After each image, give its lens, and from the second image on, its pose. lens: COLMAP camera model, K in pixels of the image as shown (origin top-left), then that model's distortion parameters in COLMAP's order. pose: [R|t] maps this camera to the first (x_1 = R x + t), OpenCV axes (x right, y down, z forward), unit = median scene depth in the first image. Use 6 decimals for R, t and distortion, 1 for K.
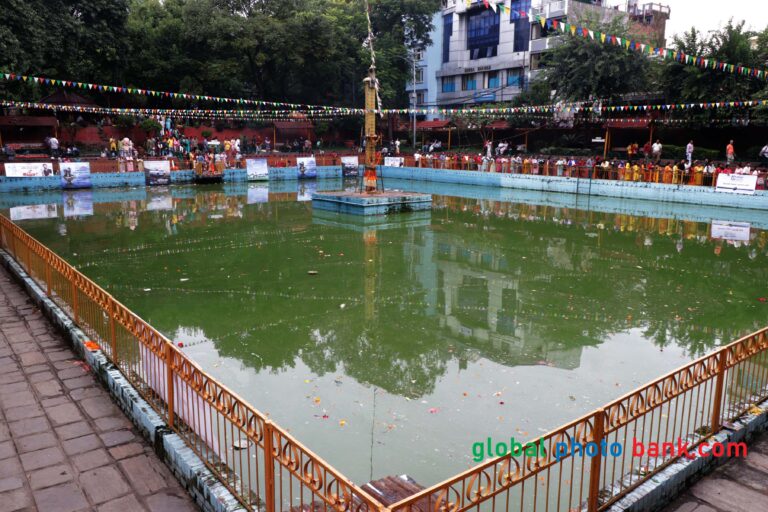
lens RADIAL K [[610.6, 0, 382.3], [0, 610.6, 253.4], [0, 0, 1]] dist [0.001317, 0.012567]
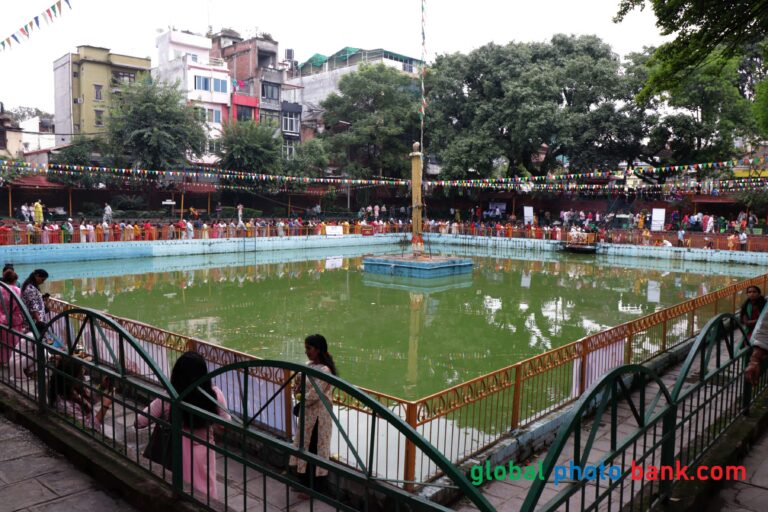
lens RADIAL K [[610.6, 0, 384.0], [0, 610.6, 258.0], [0, 0, 1]] dist [0.001317, 0.012567]
pose [[-0.188126, -0.099516, 0.977090, -0.766579], [0.159439, 0.978562, 0.130364, -0.179338], [-0.969117, 0.180311, -0.168226, 0.884176]]
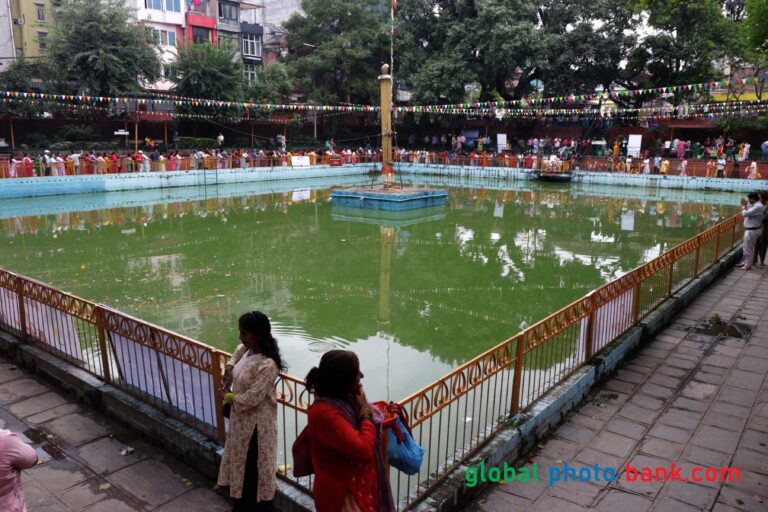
lens RADIAL K [[610.6, 0, 381.0], [0, 610.6, 252.8], [0, 0, 1]] dist [0.001317, 0.012567]
pose [[-0.231796, -0.198196, 0.952360, -0.729714], [0.166042, 0.956595, 0.239491, -0.175981], [-0.958489, 0.213645, -0.188826, 0.875583]]
